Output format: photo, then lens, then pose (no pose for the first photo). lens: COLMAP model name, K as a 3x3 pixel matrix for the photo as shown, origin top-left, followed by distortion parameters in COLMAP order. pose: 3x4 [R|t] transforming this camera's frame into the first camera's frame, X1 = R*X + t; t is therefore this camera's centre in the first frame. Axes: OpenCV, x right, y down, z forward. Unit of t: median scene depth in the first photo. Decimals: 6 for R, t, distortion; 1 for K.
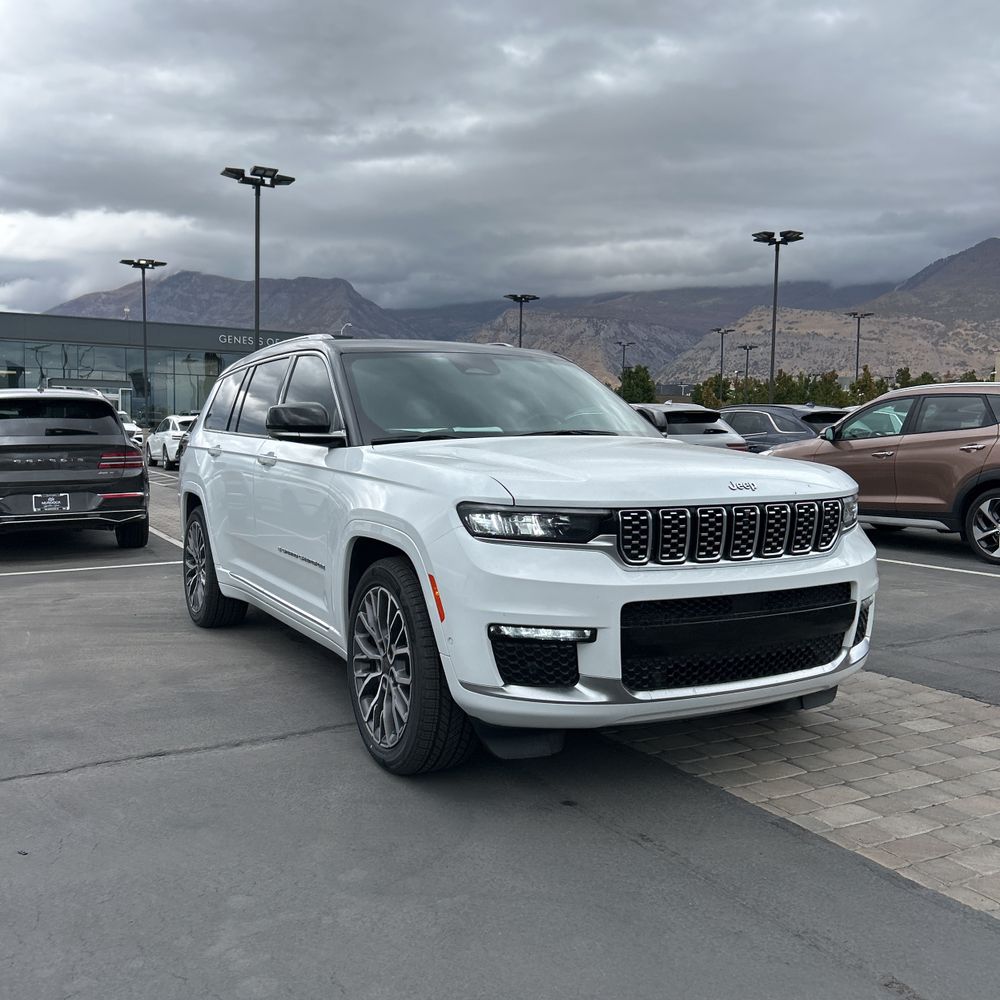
lens RADIAL K [[1040.7, 0, 471.7], [0, 1040.7, 472.0], [0, 0, 1]] dist [-0.000776, 0.135436]
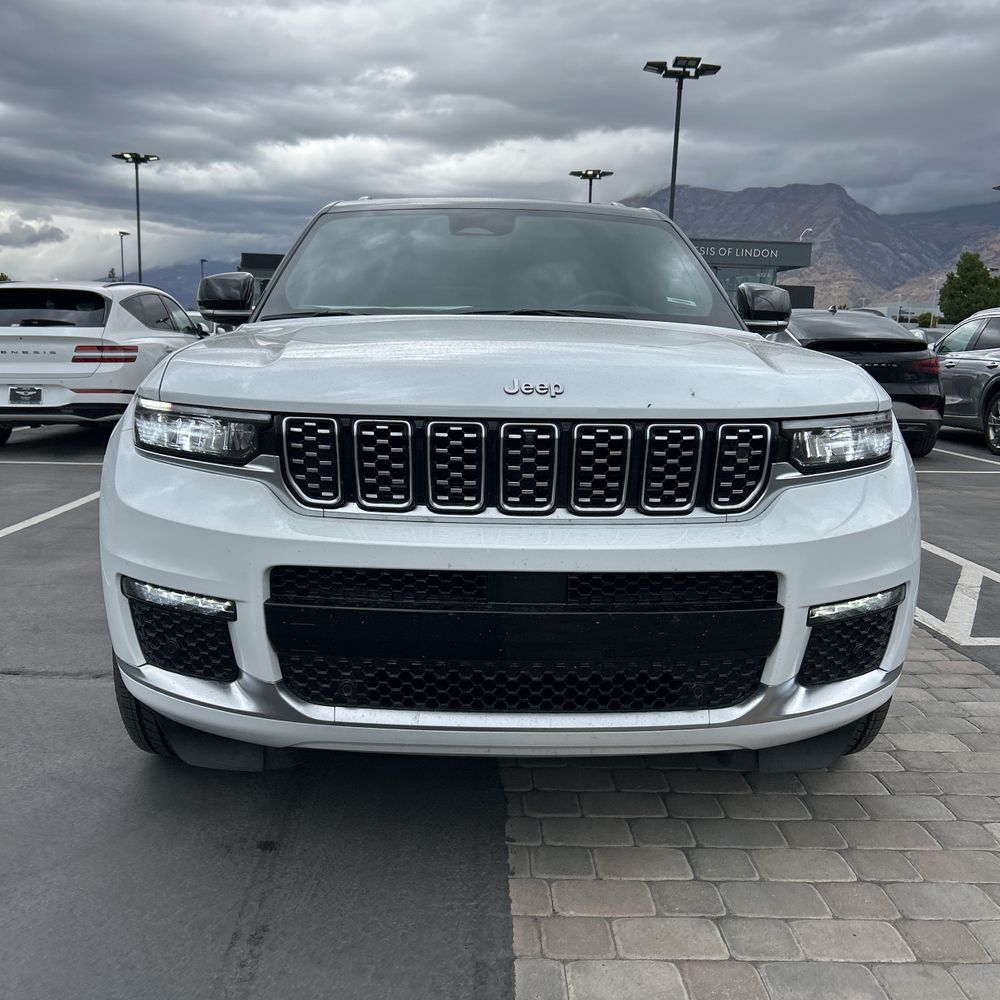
lens RADIAL K [[1003.5, 0, 499.4], [0, 1003.5, 489.3], [0, 0, 1]] dist [0.074265, -0.105408]
pose [[0.899601, 0.080165, -0.429292, 0.071885], [-0.036395, 0.993350, 0.109228, 0.001331], [0.435194, -0.082637, 0.896536, 0.072014]]
